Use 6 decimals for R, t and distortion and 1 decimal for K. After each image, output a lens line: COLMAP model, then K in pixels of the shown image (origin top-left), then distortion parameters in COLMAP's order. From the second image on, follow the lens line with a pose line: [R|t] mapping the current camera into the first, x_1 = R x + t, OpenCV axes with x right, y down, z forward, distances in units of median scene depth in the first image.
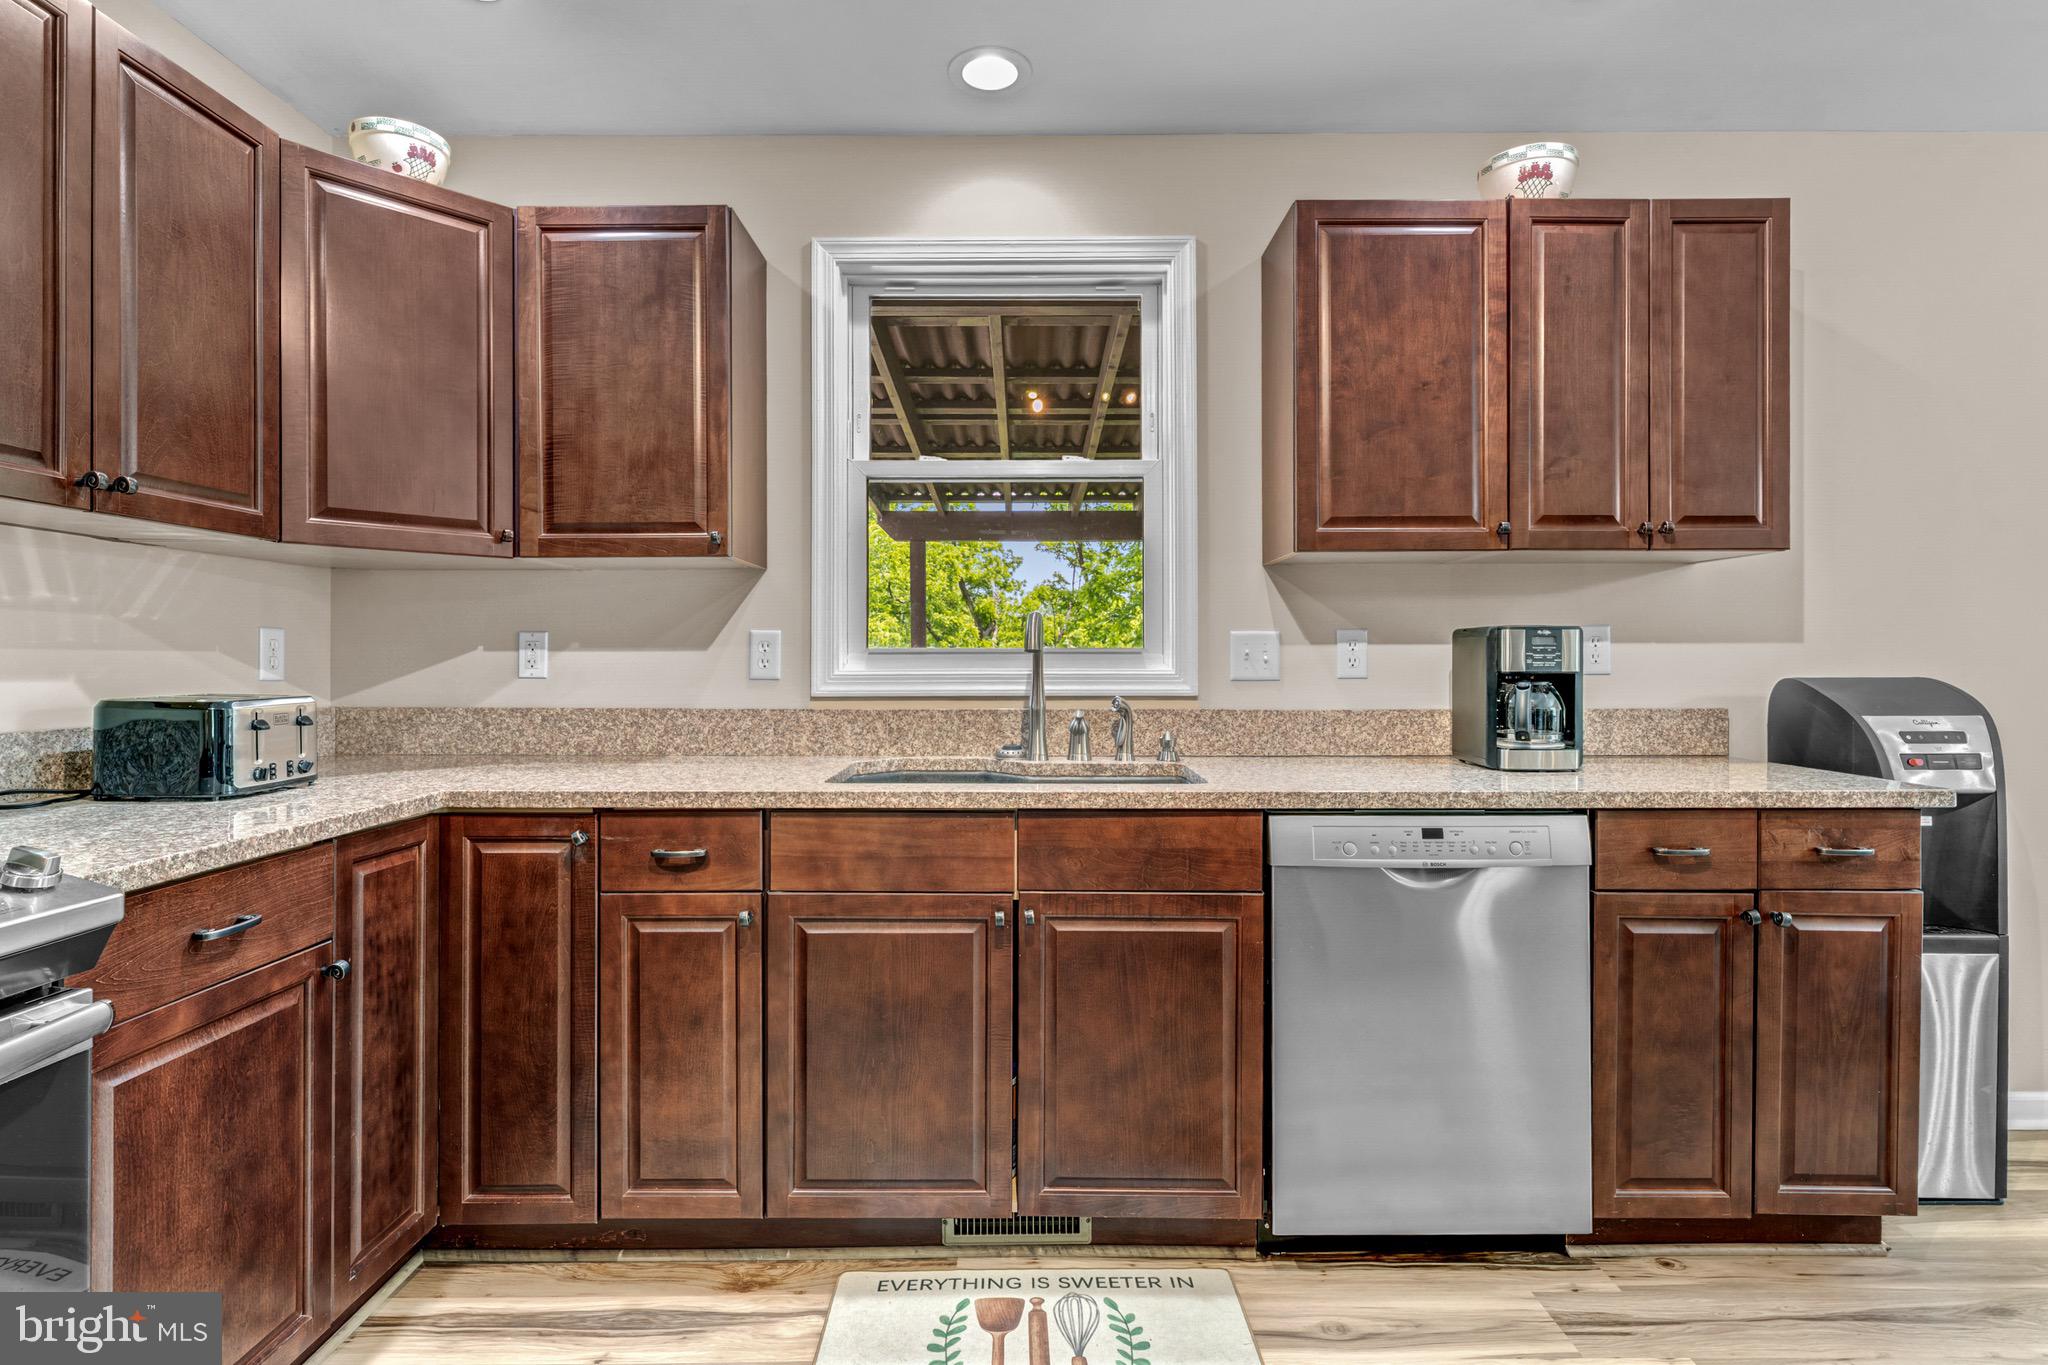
lens RADIAL K [[1030.2, 0, 1021.6], [0, 1030.2, 658.3], [0, 0, 1]] dist [0.002601, 0.000236]
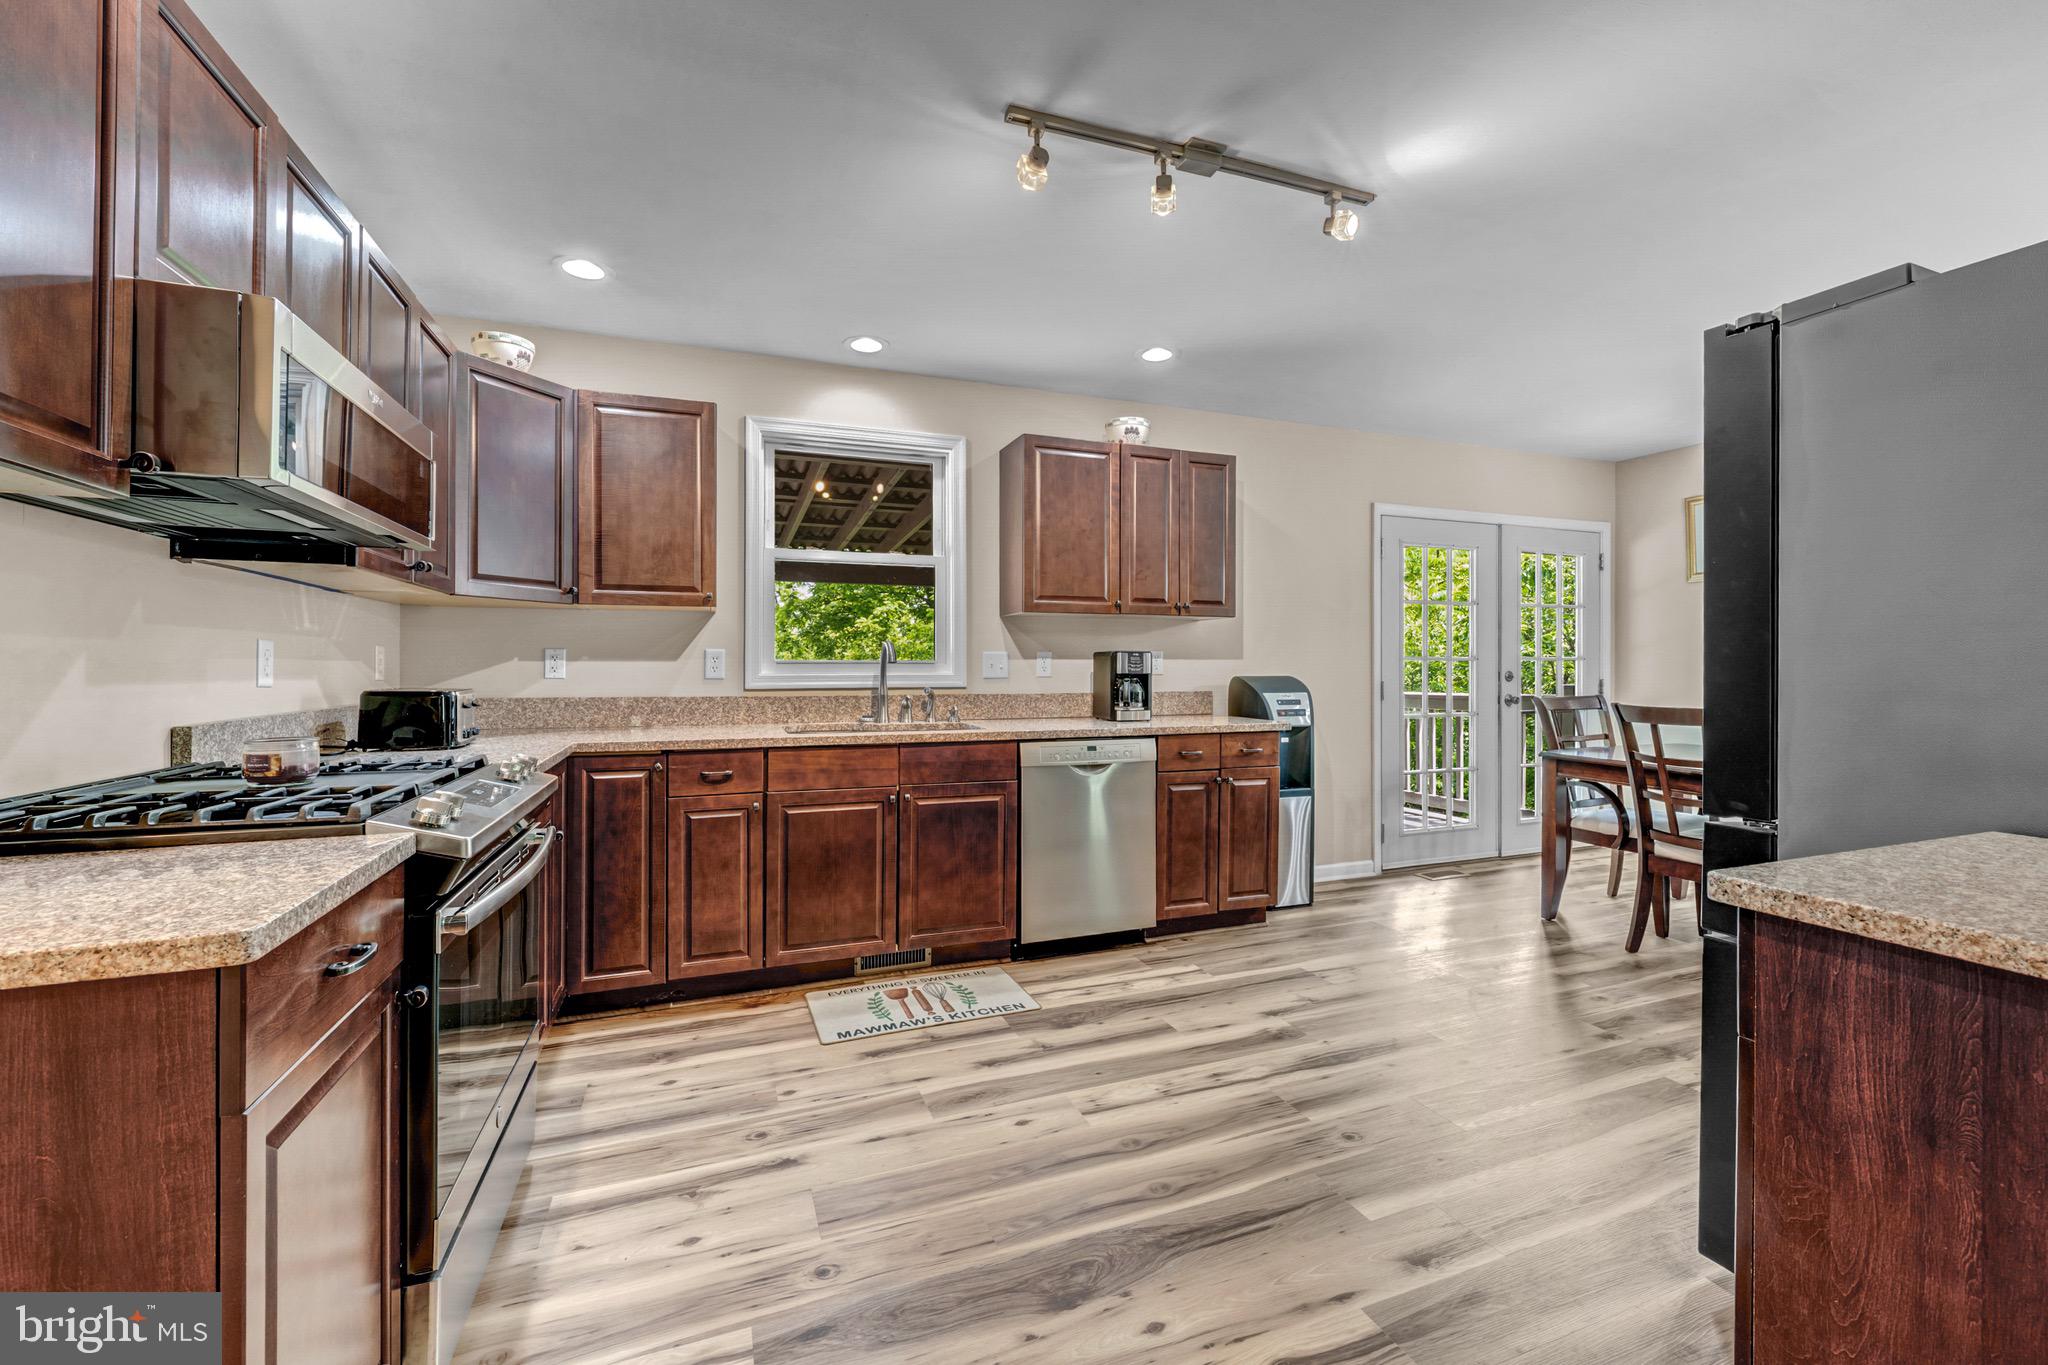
lens RADIAL K [[839.6, 0, 1029.5], [0, 839.6, 665.8], [0, 0, 1]] dist [-0.001822, -0.000132]
pose [[0.932346, 0.002122, 0.361561, -0.341605], [-0.002309, 0.999997, 0.000085, -0.002029], [-0.361560, -0.000914, 0.932348, -0.561889]]
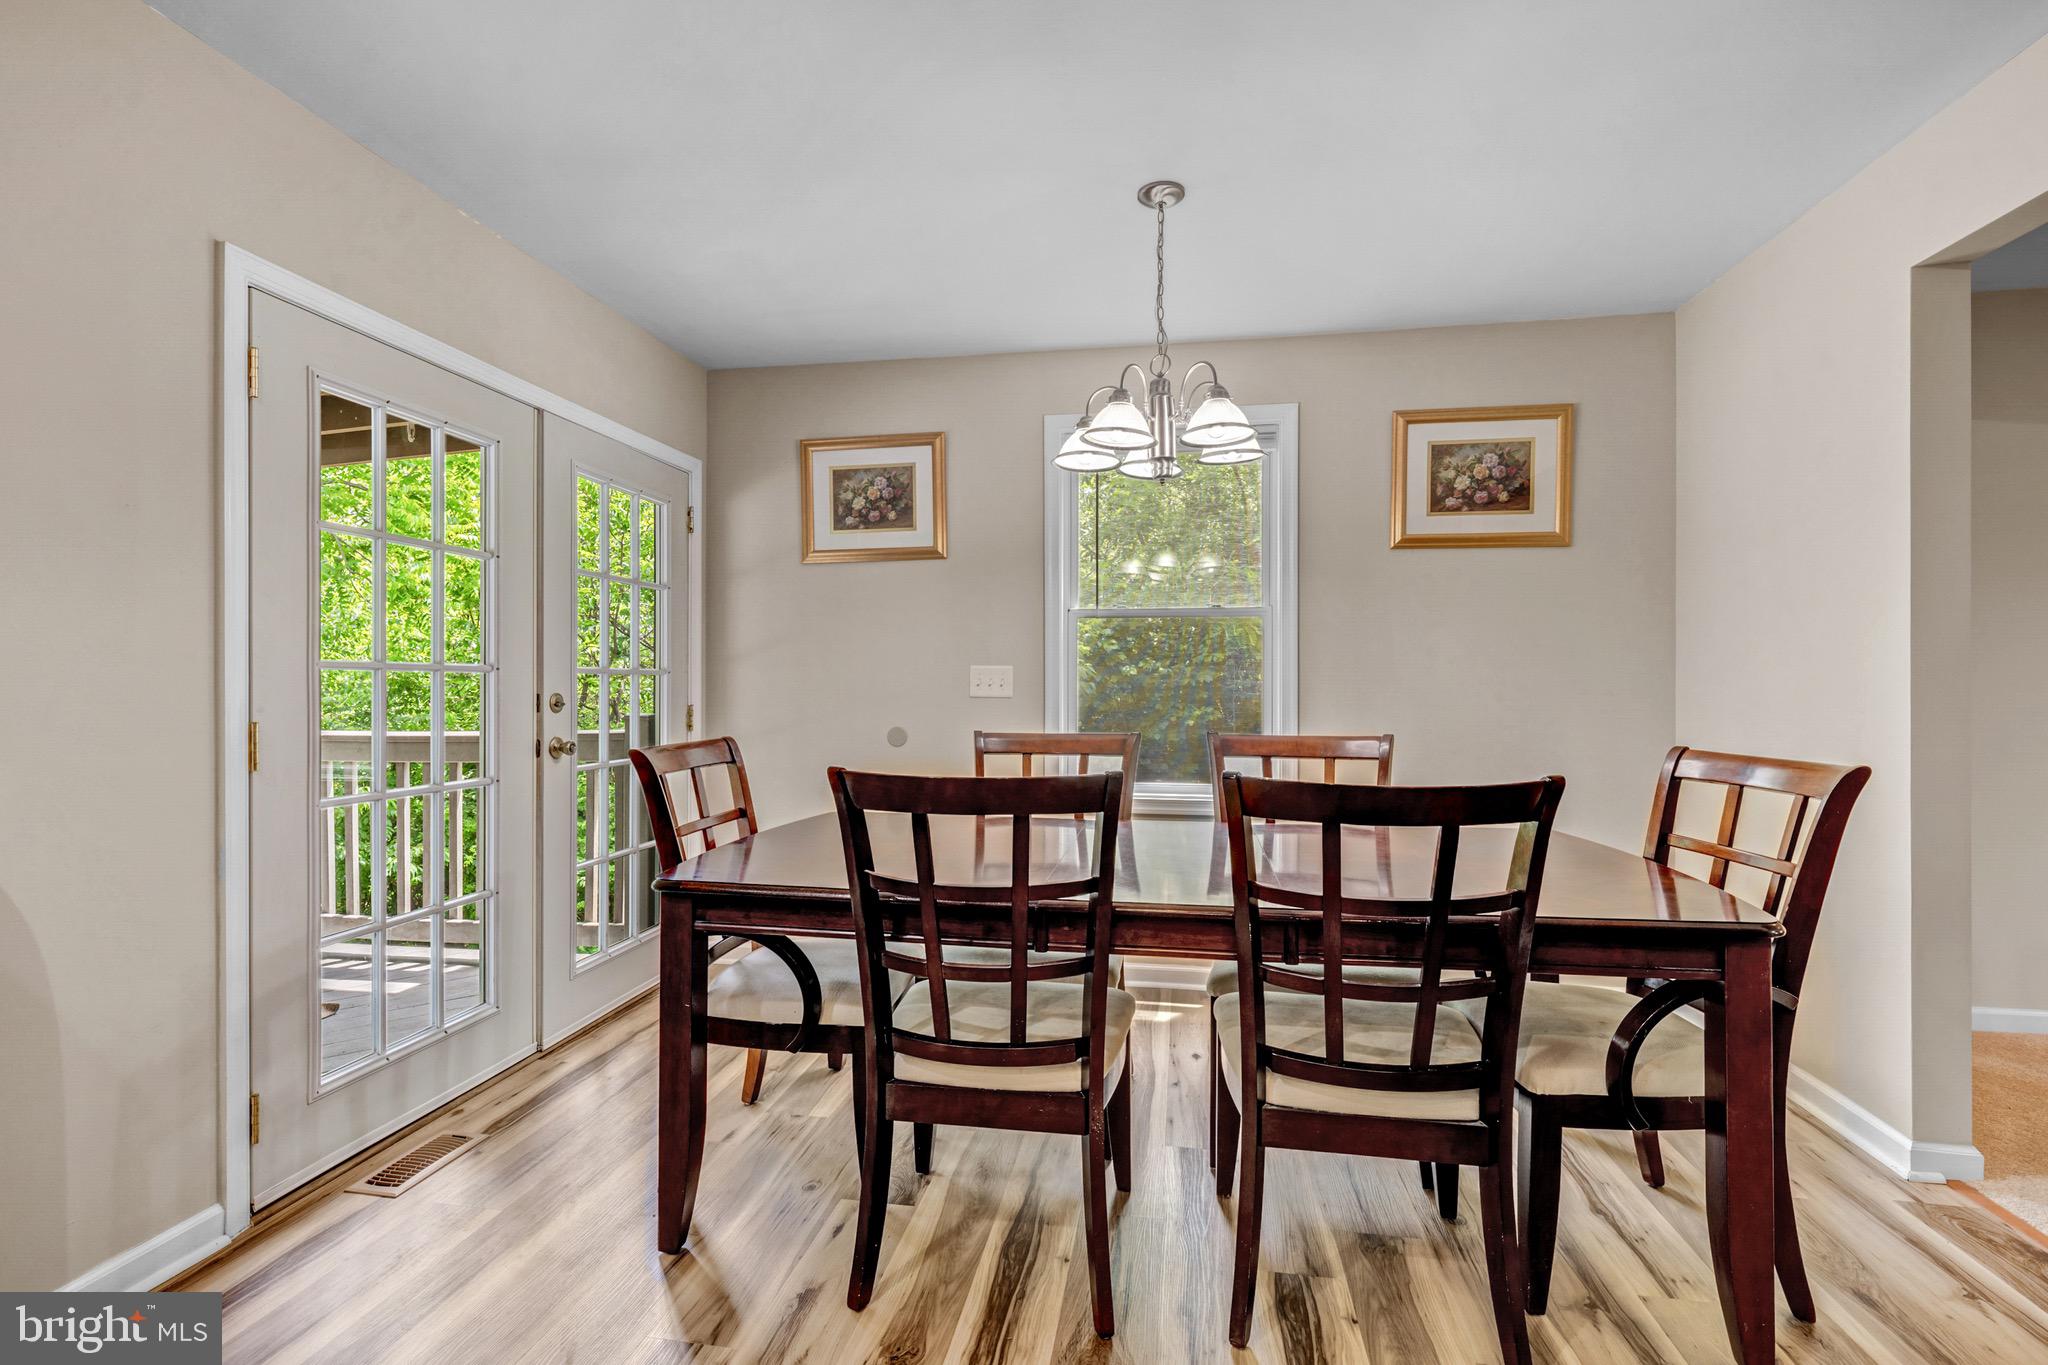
lens RADIAL K [[929.9, 0, 1019.2], [0, 929.9, 688.9], [0, 0, 1]] dist [0.000848, 0.000355]
pose [[0.174668, -0.002459, 0.984624, 0.601091], [-0.004827, 0.999983, 0.003354, -0.004171], [-0.984615, -0.005339, 0.174654, 0.299420]]
